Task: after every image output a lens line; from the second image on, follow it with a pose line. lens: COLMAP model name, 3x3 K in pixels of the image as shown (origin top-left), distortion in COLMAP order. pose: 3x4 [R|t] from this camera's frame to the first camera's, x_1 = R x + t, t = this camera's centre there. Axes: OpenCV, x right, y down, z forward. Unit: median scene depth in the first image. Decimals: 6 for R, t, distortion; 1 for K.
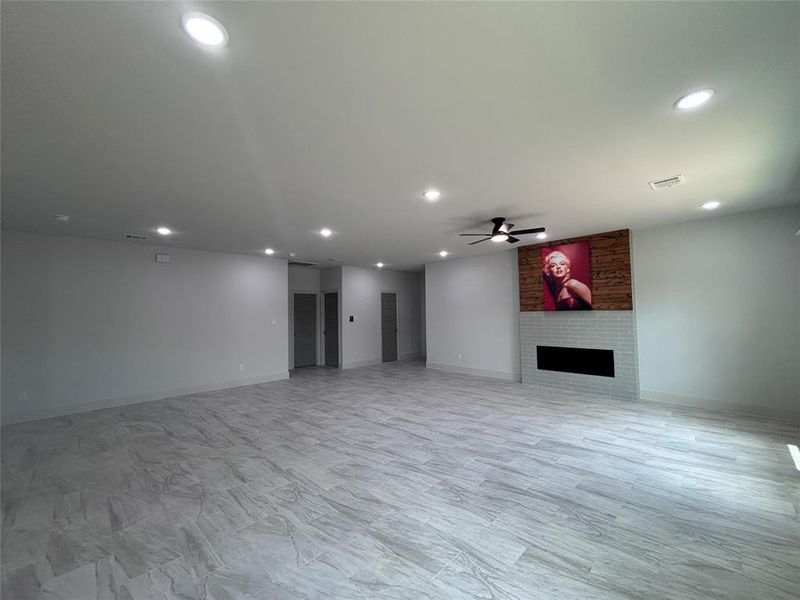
lens RADIAL K [[322.0, 0, 398.7], [0, 322.0, 302.1], [0, 0, 1]] dist [-0.000301, 0.000282]
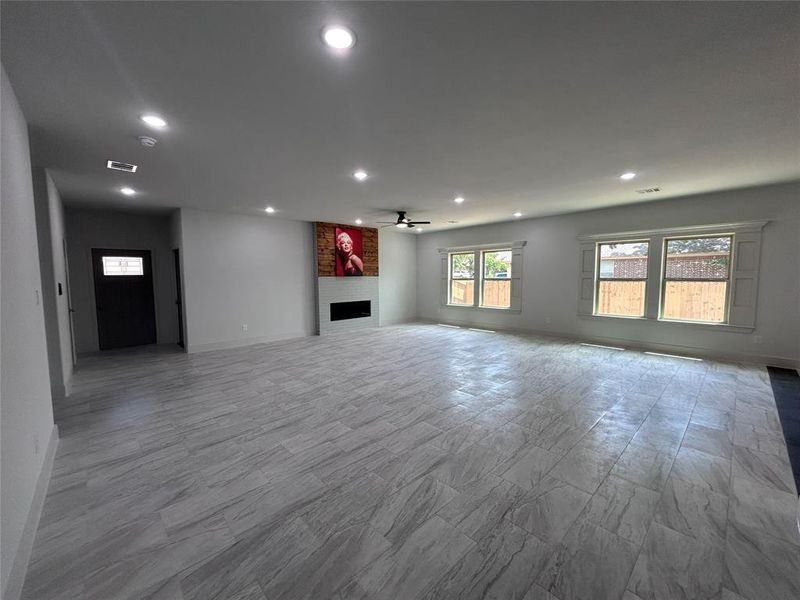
lens RADIAL K [[322.0, 0, 398.7], [0, 322.0, 298.6], [0, 0, 1]] dist [-0.000301, 0.000282]
pose [[0.025628, -0.052897, 0.998271, -0.953935], [-0.023675, 0.998287, 0.053505, 0.046585], [-0.999391, -0.025005, 0.024332, 0.777189]]
